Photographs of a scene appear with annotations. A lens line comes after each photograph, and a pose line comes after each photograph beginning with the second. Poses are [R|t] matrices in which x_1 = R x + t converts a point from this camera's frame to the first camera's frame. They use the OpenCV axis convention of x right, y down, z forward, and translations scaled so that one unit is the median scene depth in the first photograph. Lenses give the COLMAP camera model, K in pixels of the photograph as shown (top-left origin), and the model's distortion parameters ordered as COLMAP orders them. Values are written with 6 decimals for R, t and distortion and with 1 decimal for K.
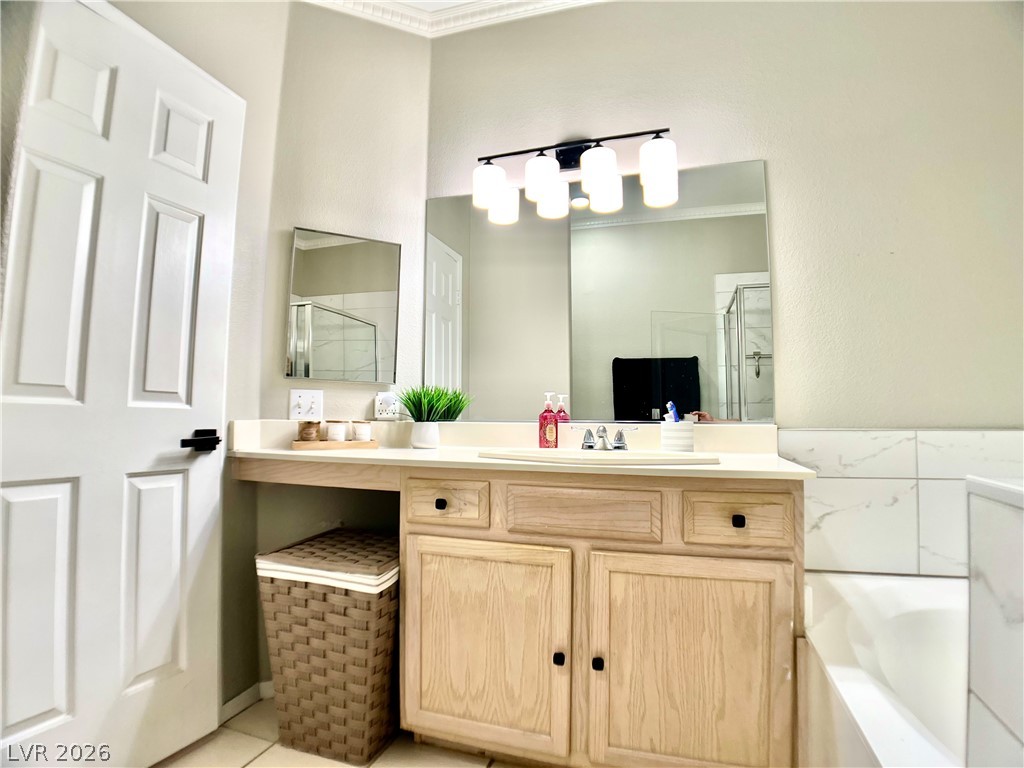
lens RADIAL K [[536.7, 0, 509.2], [0, 536.7, 380.3], [0, 0, 1]] dist [-0.083020, 0.000379]
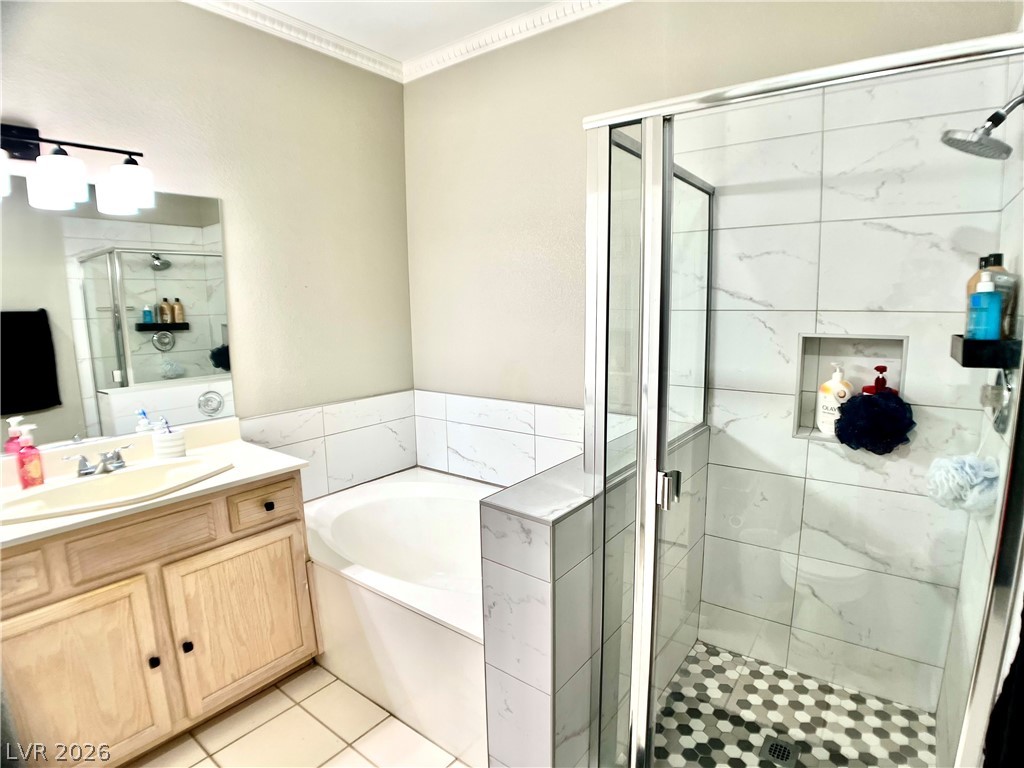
lens RADIAL K [[552.3, 0, 510.9], [0, 552.3, 390.1], [0, 0, 1]] dist [-0.040304, -0.000035]
pose [[0.333862, -0.161021, 0.928767, -0.672404], [-0.060080, 0.979664, 0.191441, -0.366400], [-0.940705, -0.119715, 0.317399, -0.089688]]
